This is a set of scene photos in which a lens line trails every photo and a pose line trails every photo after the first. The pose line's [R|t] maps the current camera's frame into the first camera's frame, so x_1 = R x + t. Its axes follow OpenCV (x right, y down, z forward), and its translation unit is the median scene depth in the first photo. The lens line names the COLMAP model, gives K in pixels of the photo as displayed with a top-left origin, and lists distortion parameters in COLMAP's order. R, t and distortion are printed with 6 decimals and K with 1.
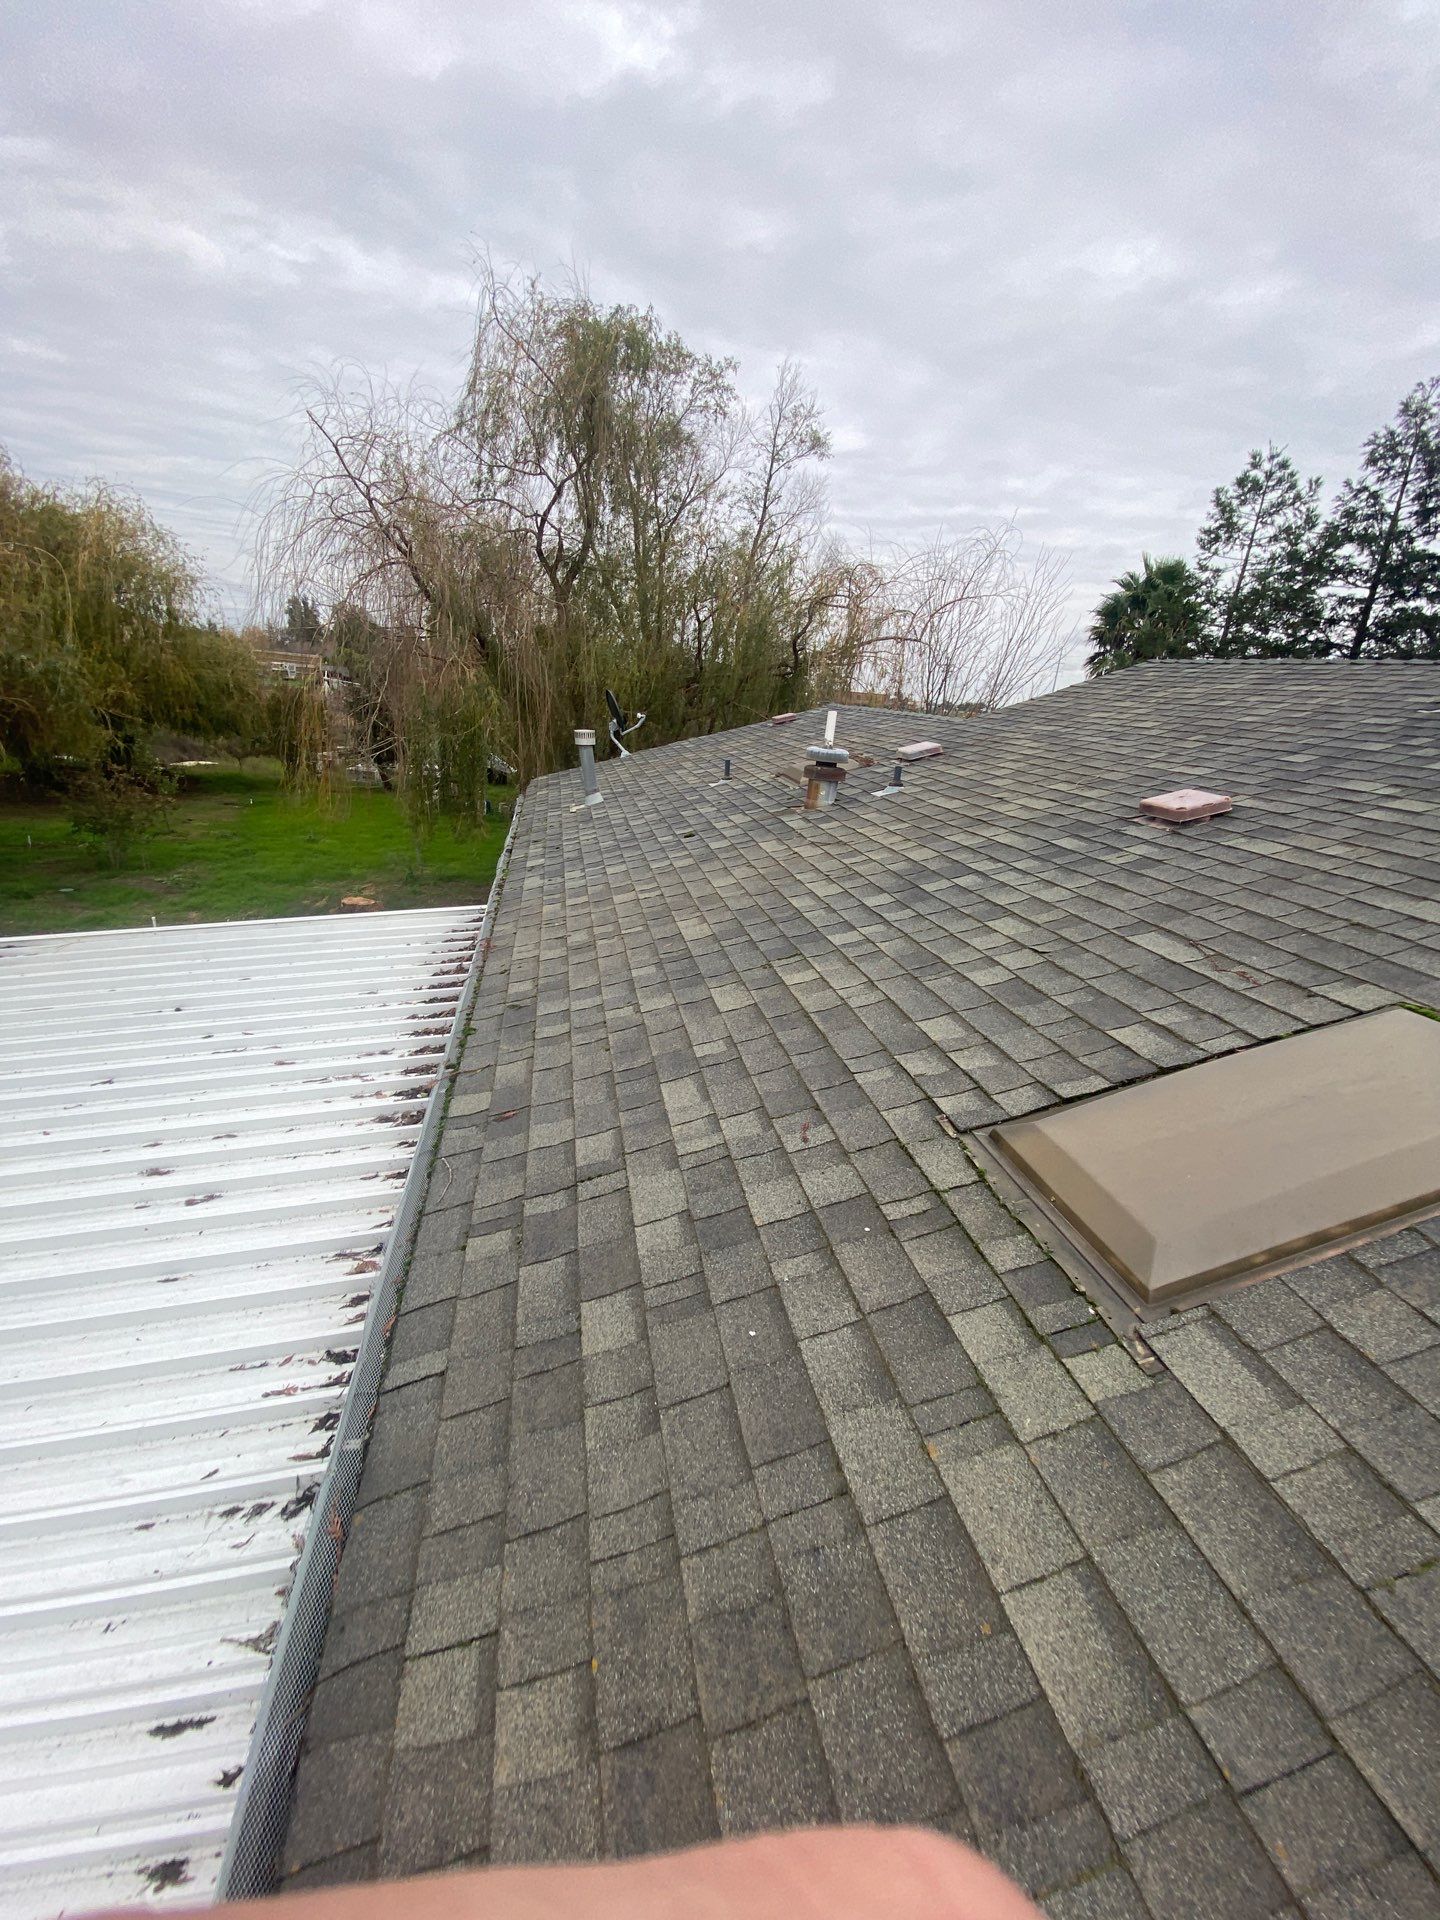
lens RADIAL K [[770.4, 0, 722.6], [0, 770.4, 963.0], [0, 0, 1]] dist [-0.003228, 0.000076]
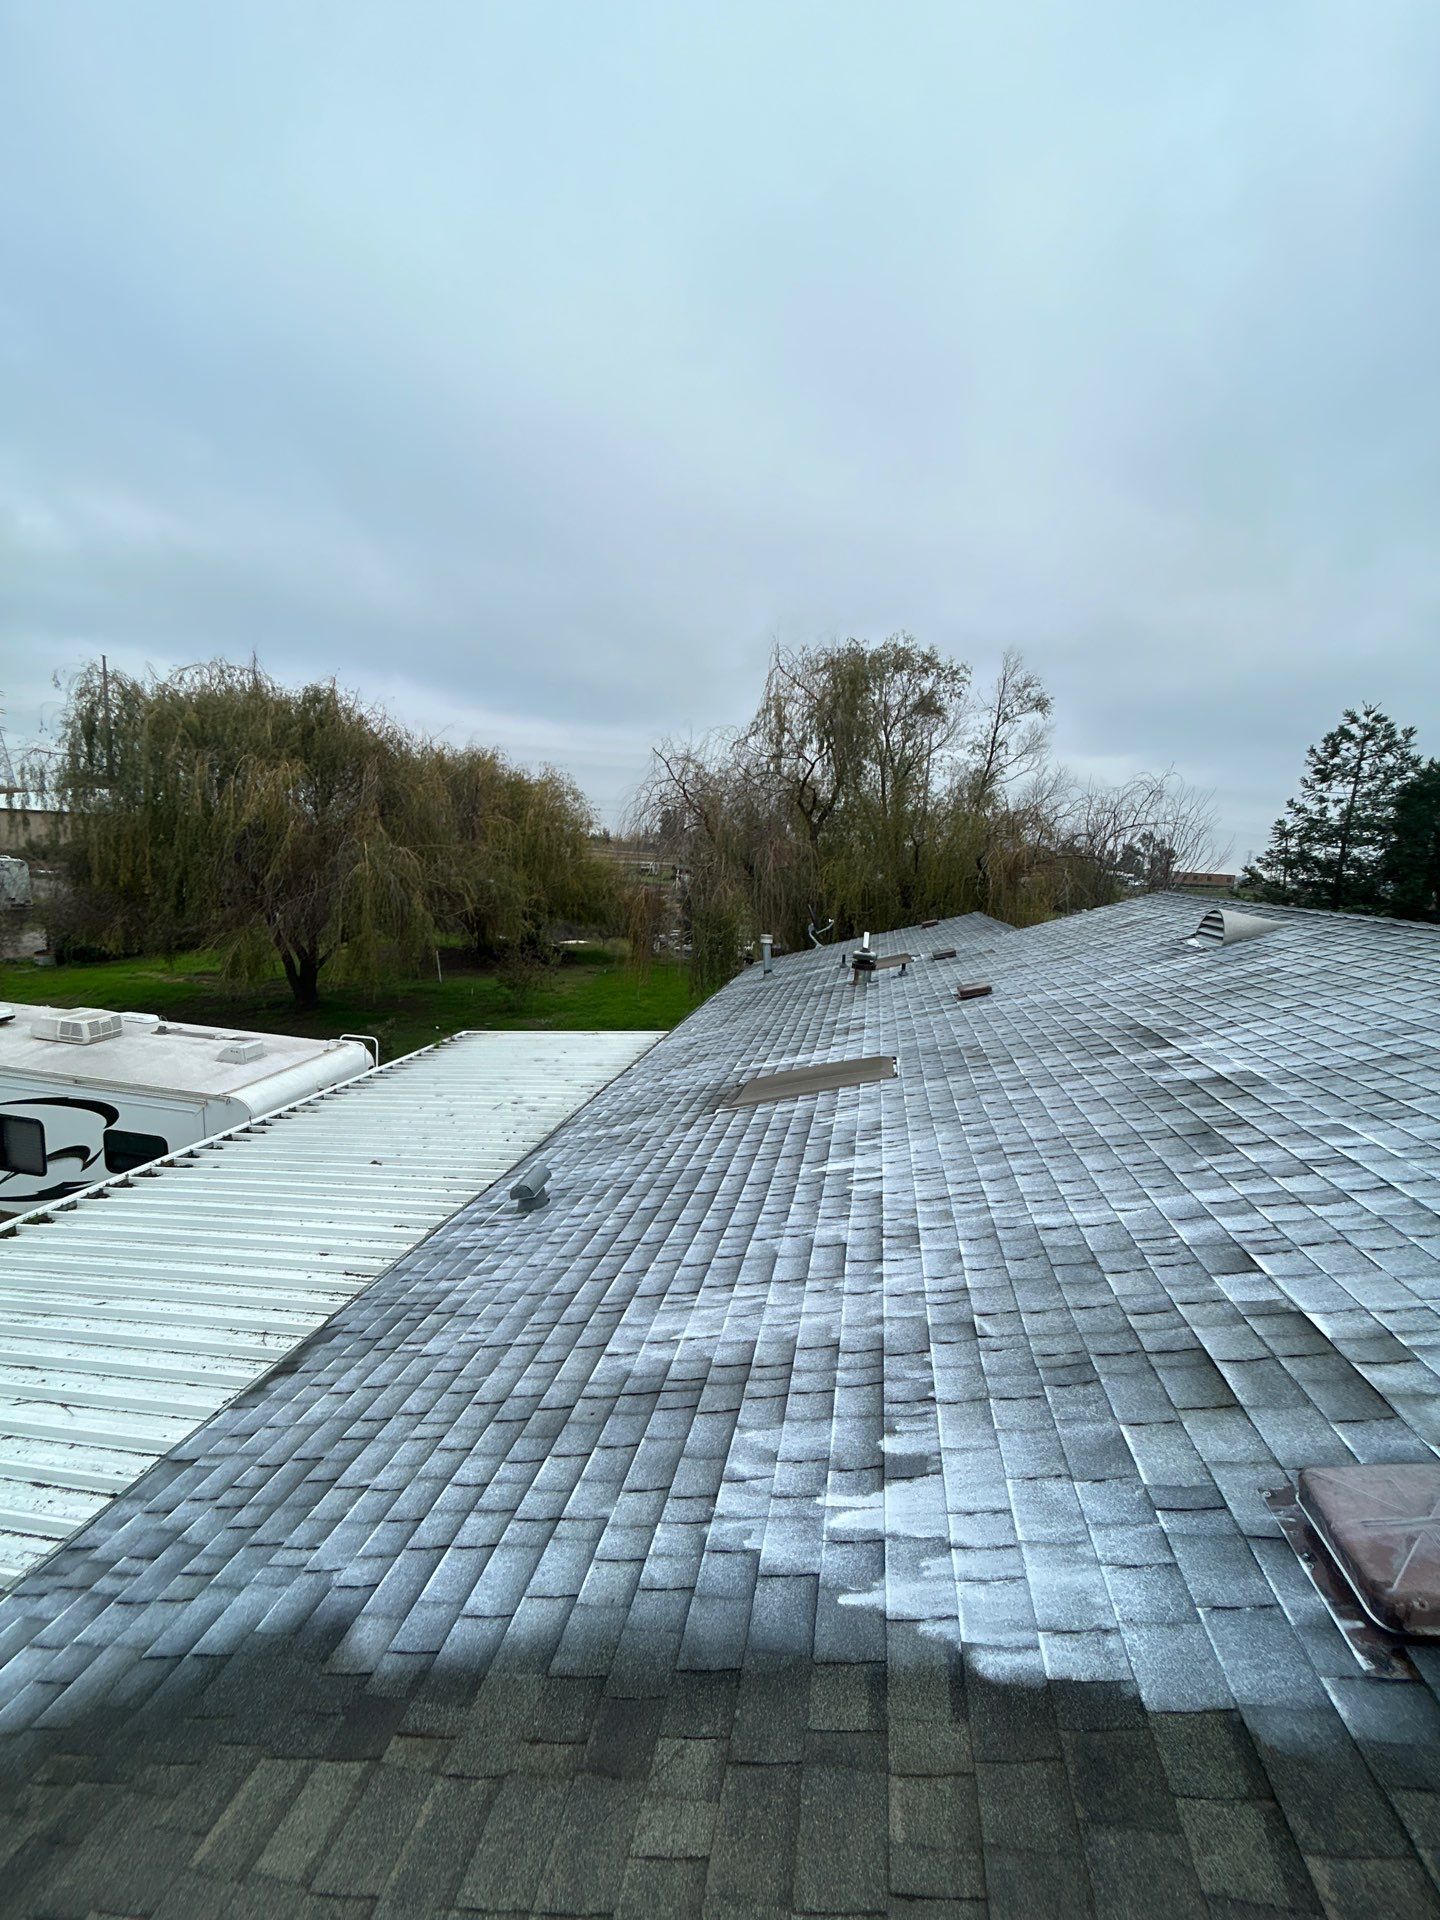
lens RADIAL K [[764.8, 0, 738.0], [0, 764.8, 956.3], [0, 0, 1]] dist [0.036991, 0.000060]
pose [[0.927702, 0.020083, -0.372780, 0.162022], [-0.106773, 0.971113, -0.213399, 0.043134], [0.357726, 0.237773, 0.903048, -0.216576]]
